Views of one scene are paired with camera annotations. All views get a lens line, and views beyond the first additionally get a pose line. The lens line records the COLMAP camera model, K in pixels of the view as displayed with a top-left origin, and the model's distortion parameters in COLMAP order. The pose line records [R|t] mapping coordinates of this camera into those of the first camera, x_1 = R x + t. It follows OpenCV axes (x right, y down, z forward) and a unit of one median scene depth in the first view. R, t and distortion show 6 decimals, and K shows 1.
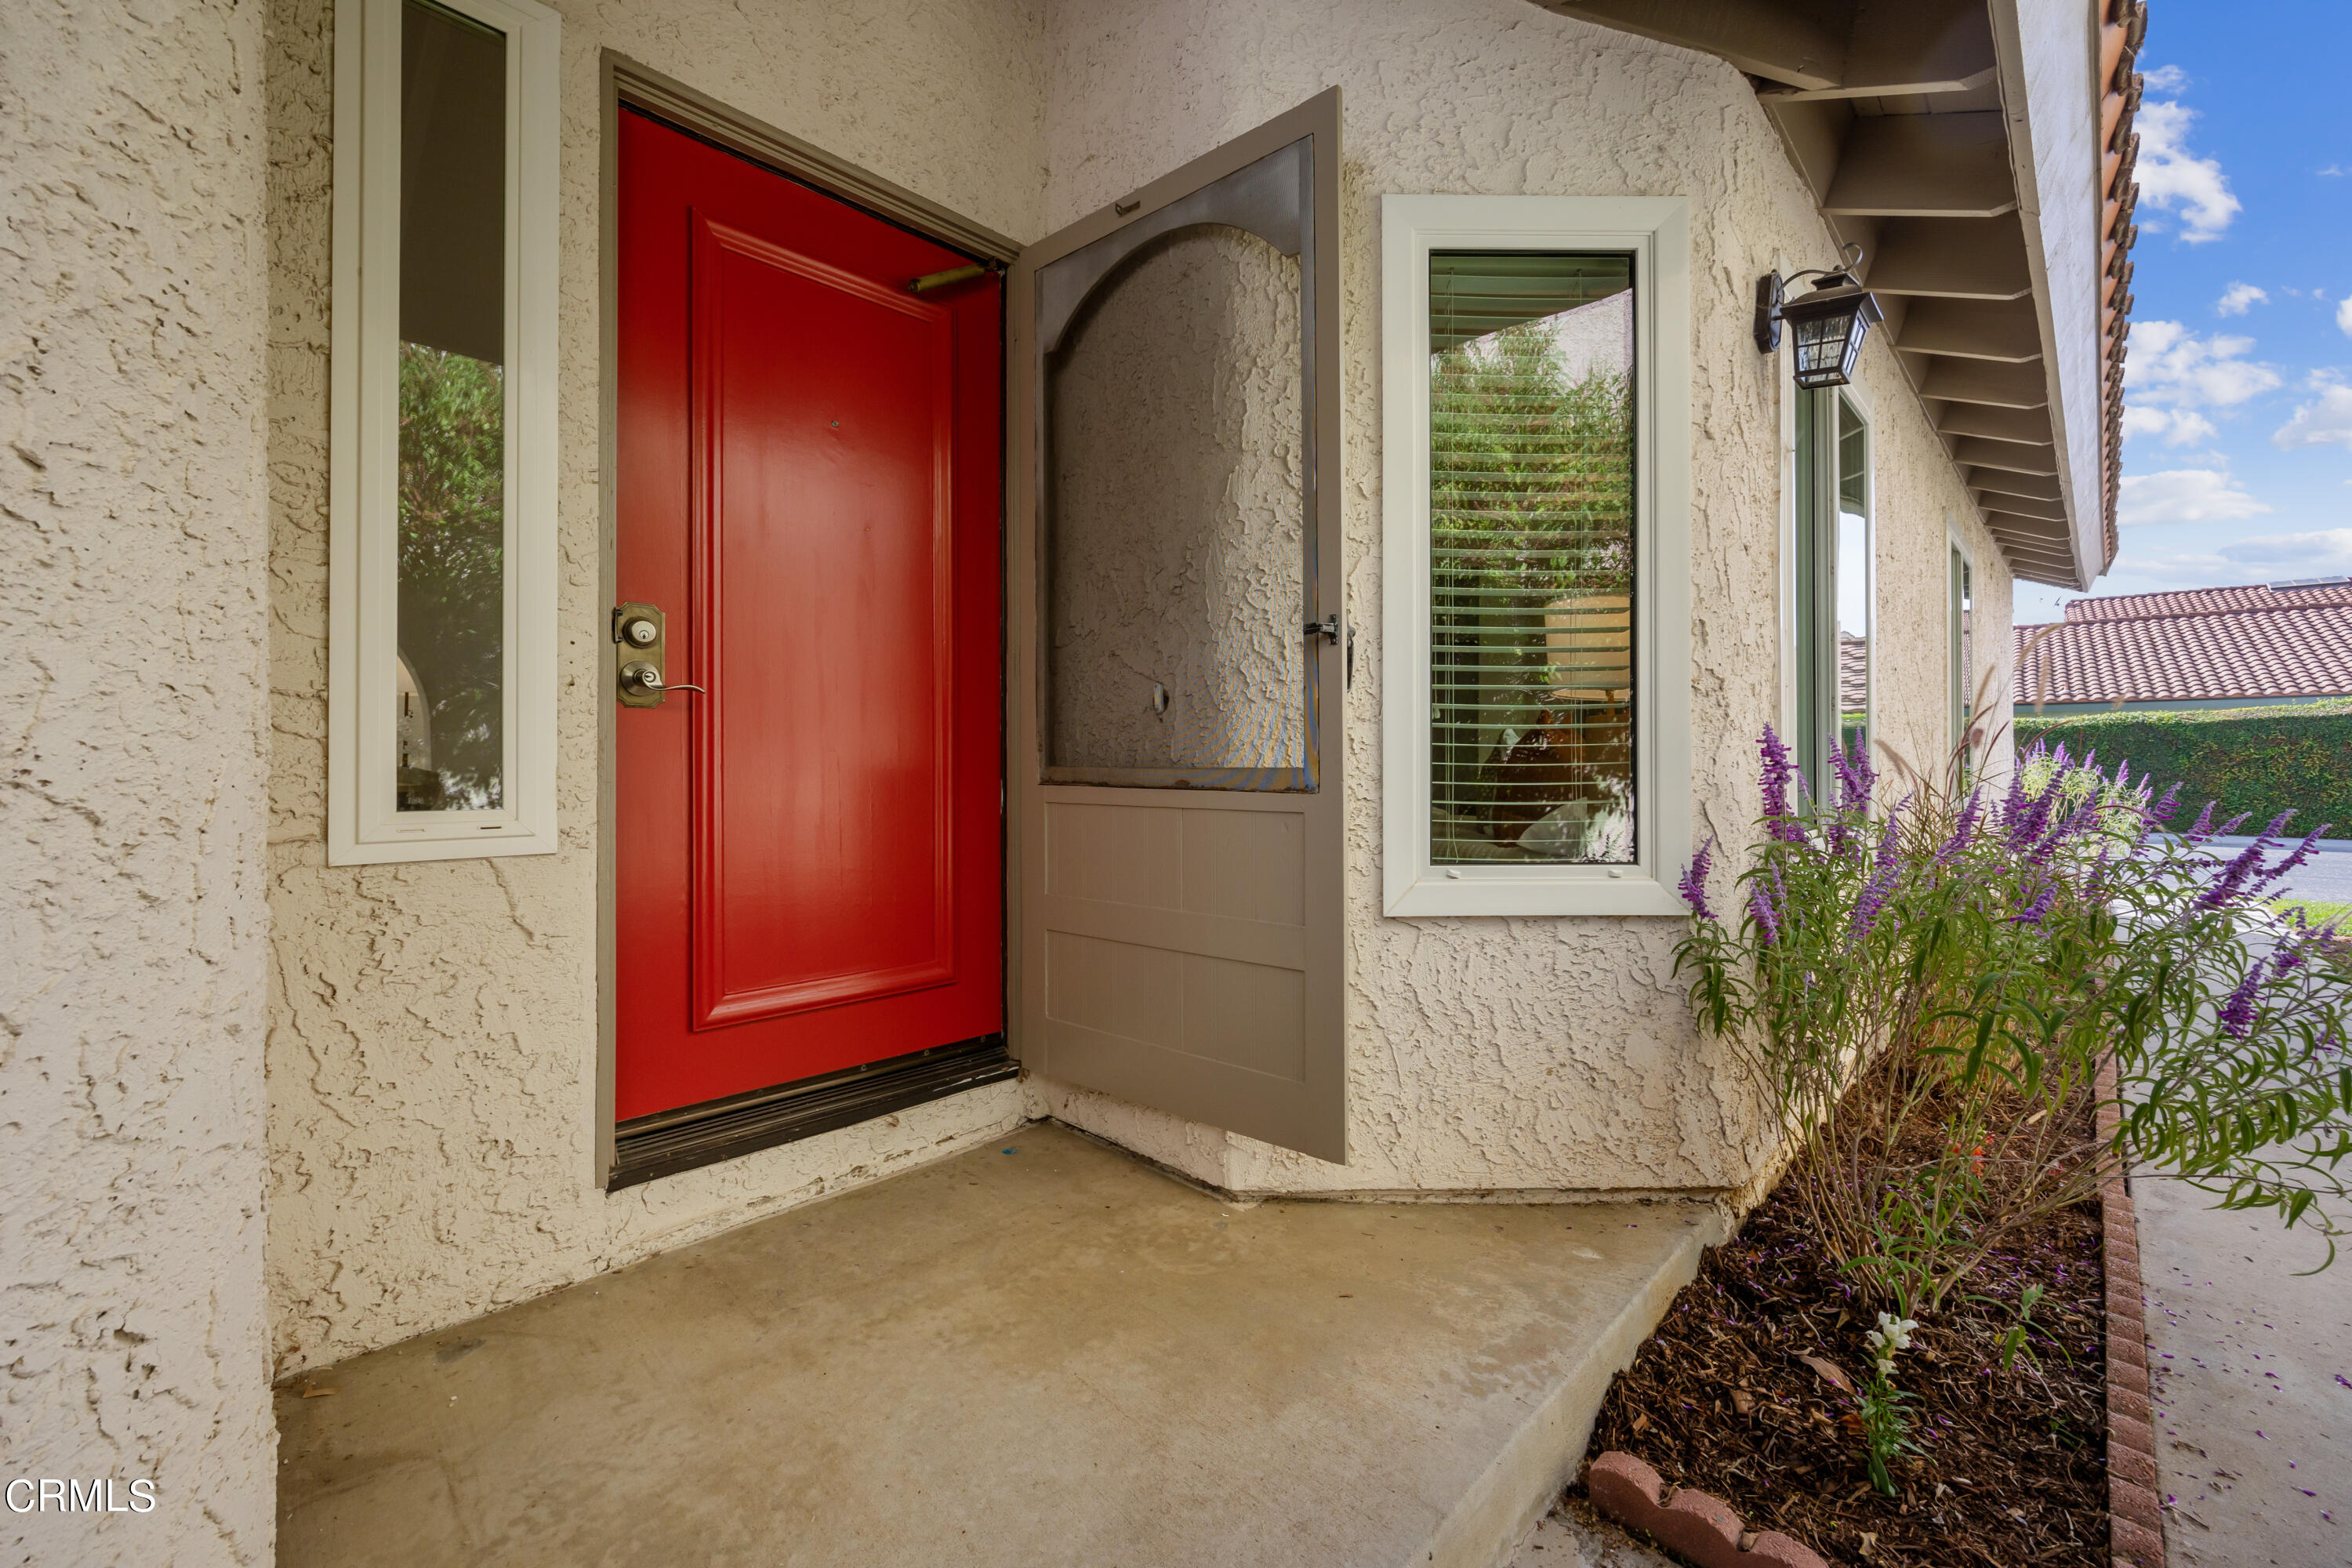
lens RADIAL K [[939.5, 0, 1176.0], [0, 939.5, 784.0], [0, 0, 1]] dist [-0.000572, 0.000084]
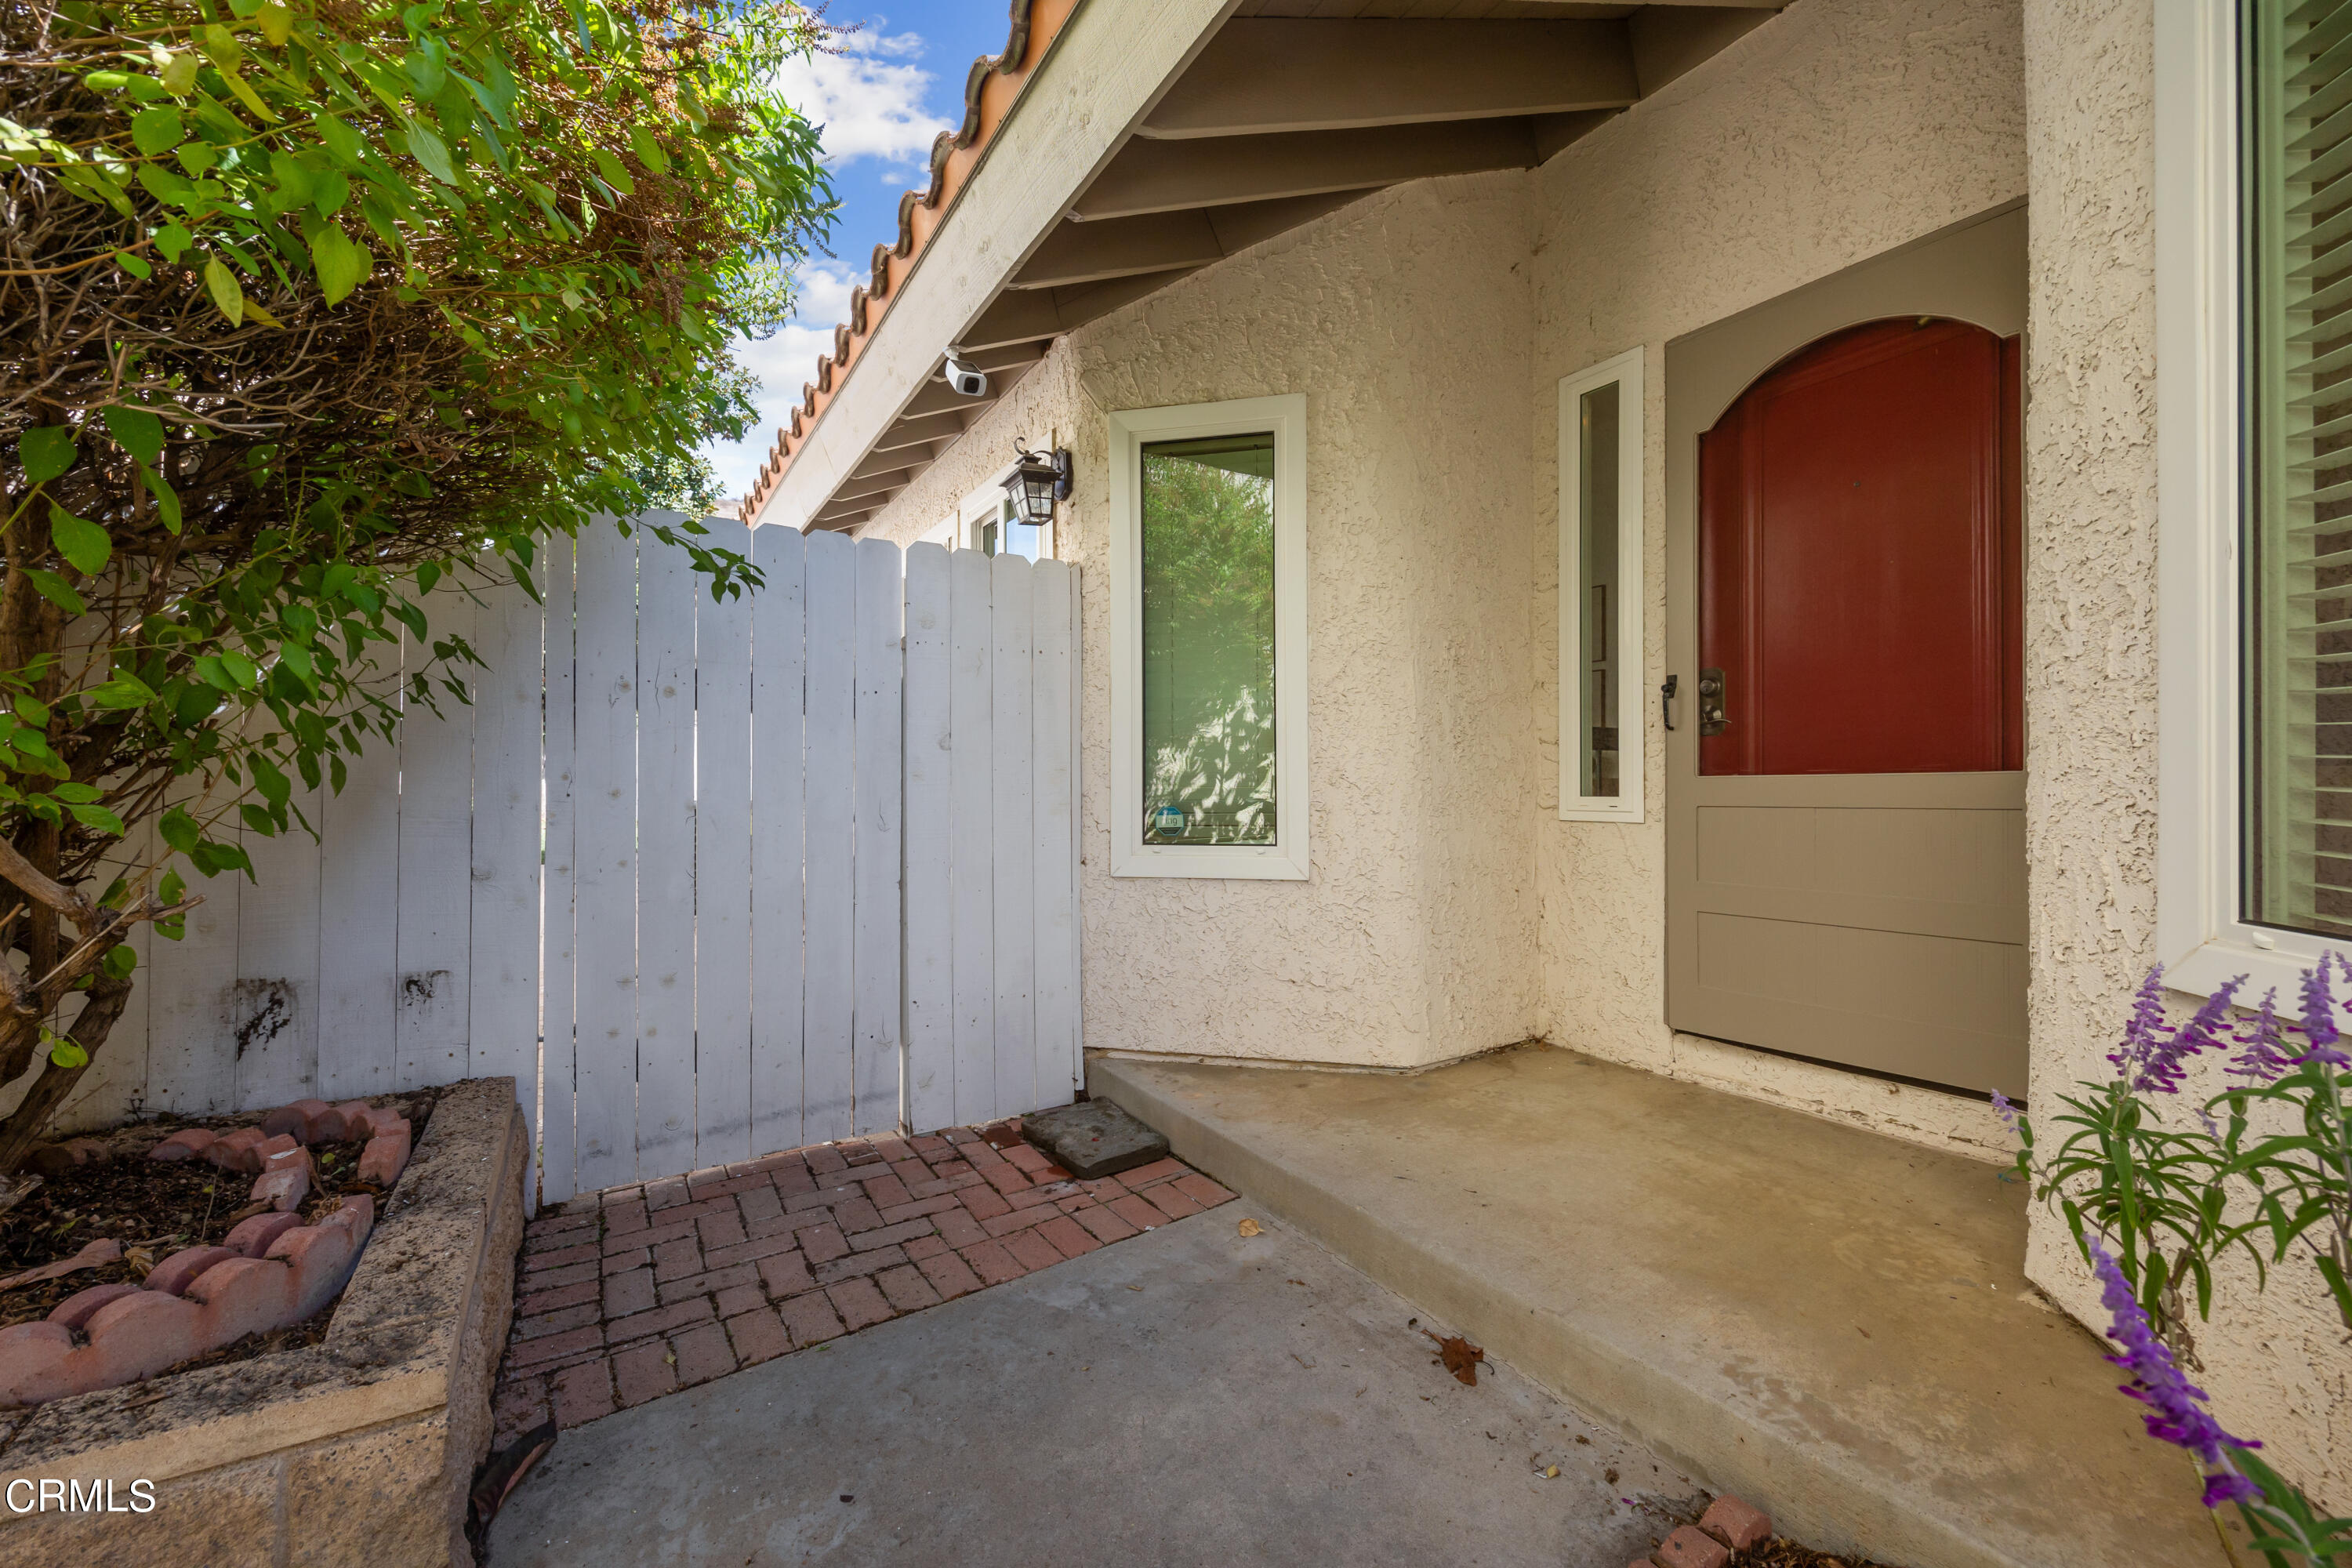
lens RADIAL K [[939.5, 0, 1176.0], [0, 939.5, 784.0], [0, 0, 1]] dist [-0.000572, 0.000084]
pose [[-0.260159, -0.015359, -0.965444, 1.335975], [-0.013884, 0.999830, -0.012165, 0.034559], [0.965466, 0.010240, -0.260328, 0.629942]]
